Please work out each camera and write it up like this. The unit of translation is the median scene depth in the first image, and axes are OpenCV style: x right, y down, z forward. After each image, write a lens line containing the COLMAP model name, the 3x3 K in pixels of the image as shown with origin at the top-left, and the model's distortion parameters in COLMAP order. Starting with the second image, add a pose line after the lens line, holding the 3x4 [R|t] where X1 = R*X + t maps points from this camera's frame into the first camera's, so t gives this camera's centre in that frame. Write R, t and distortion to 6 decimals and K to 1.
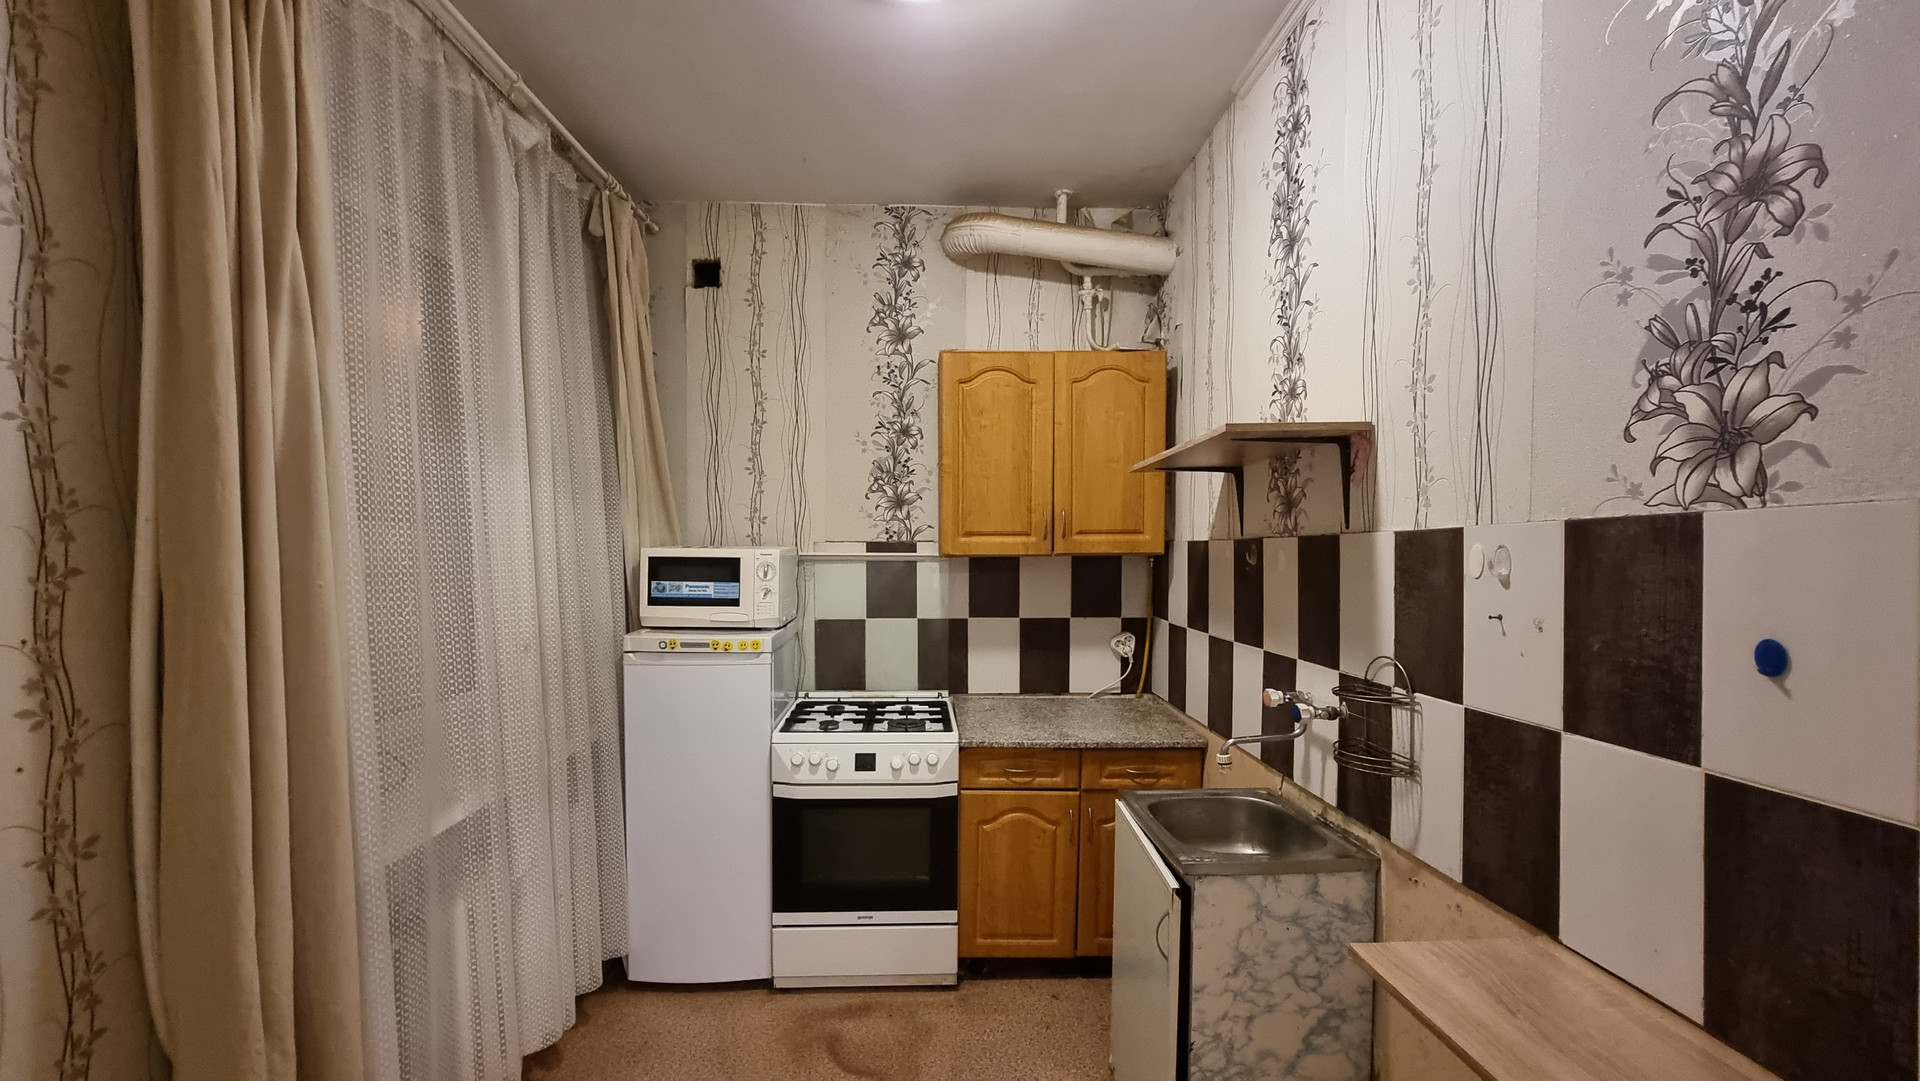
lens RADIAL K [[790.2, 0, 945.1], [0, 790.2, 572.8], [0, 0, 1]] dist [0.006728, -0.006578]
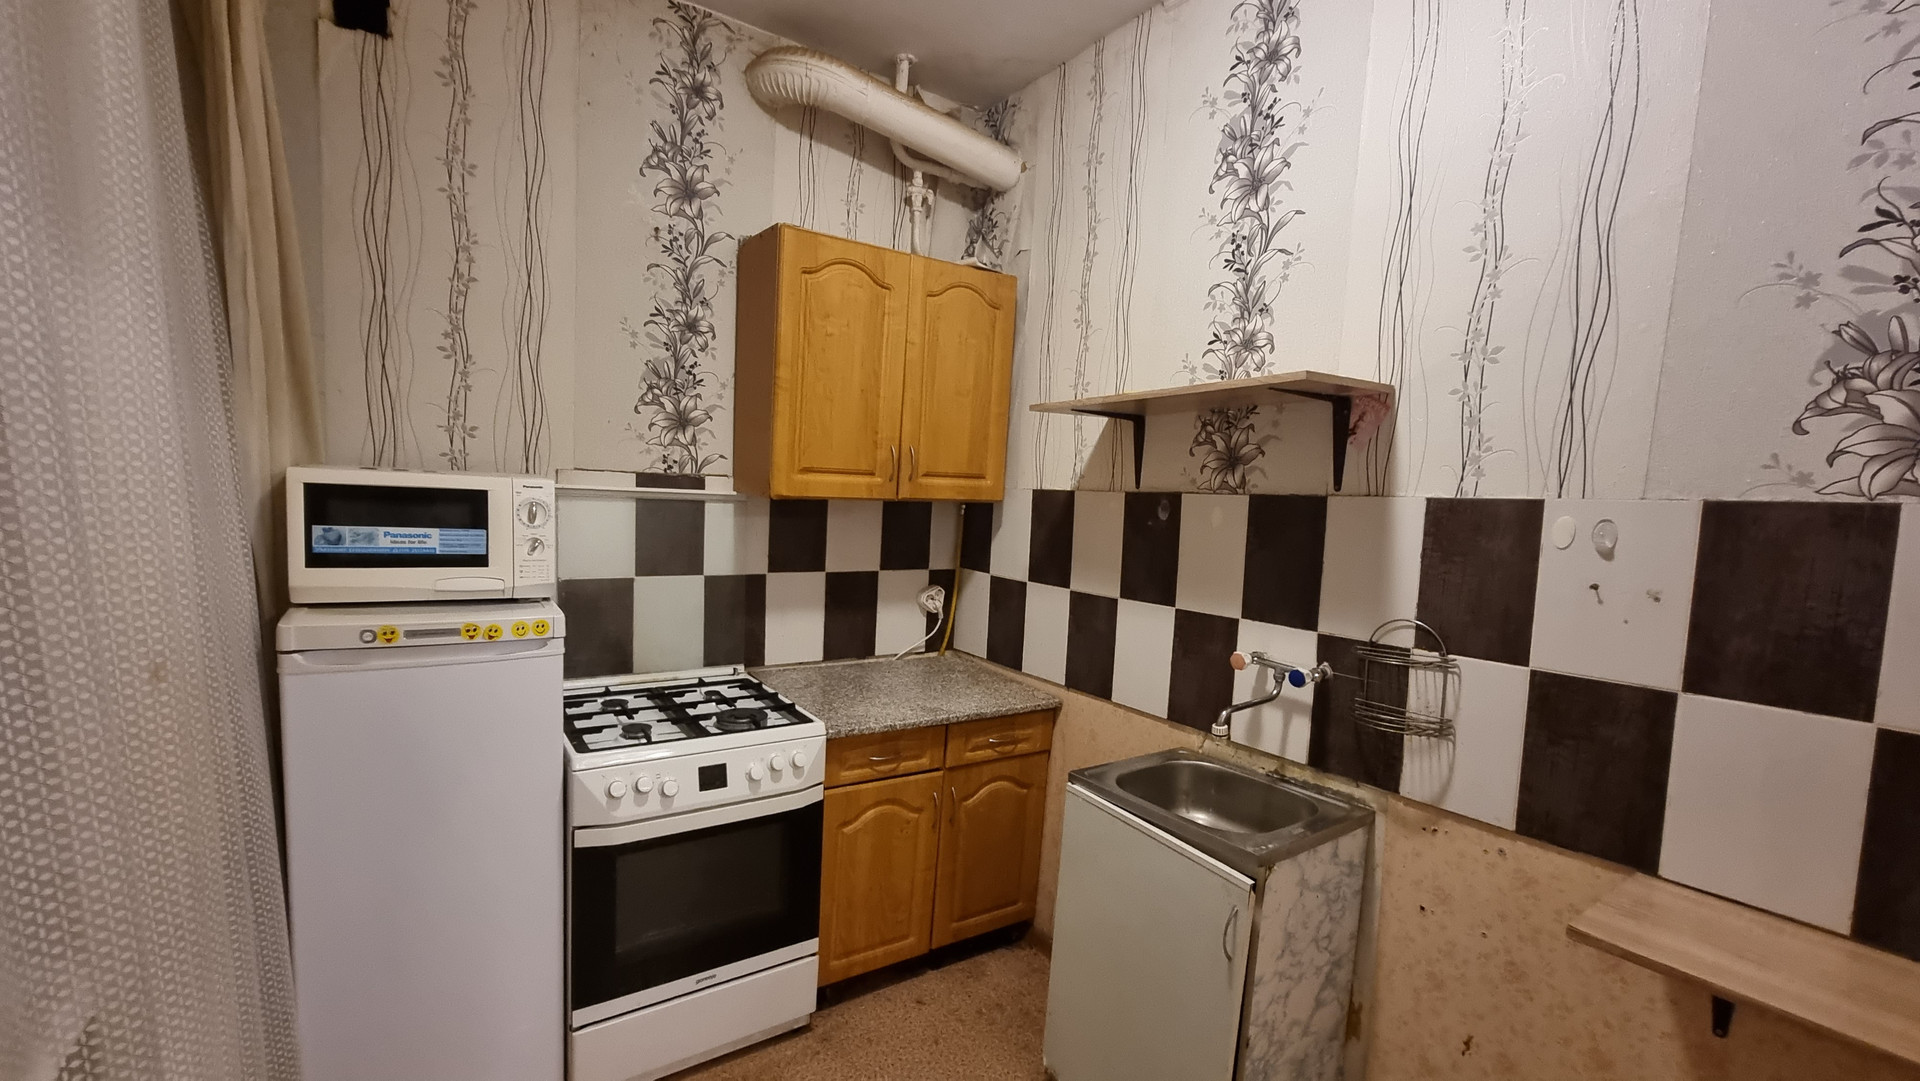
lens RADIAL K [[790.2, 0, 945.1], [0, 790.2, 572.8], [0, 0, 1]] dist [0.006728, -0.006578]
pose [[0.849561, -0.018610, 0.527163, -0.291234], [-0.024511, 0.996905, 0.074694, -0.009929], [-0.526921, -0.076378, 0.846475, 0.268123]]
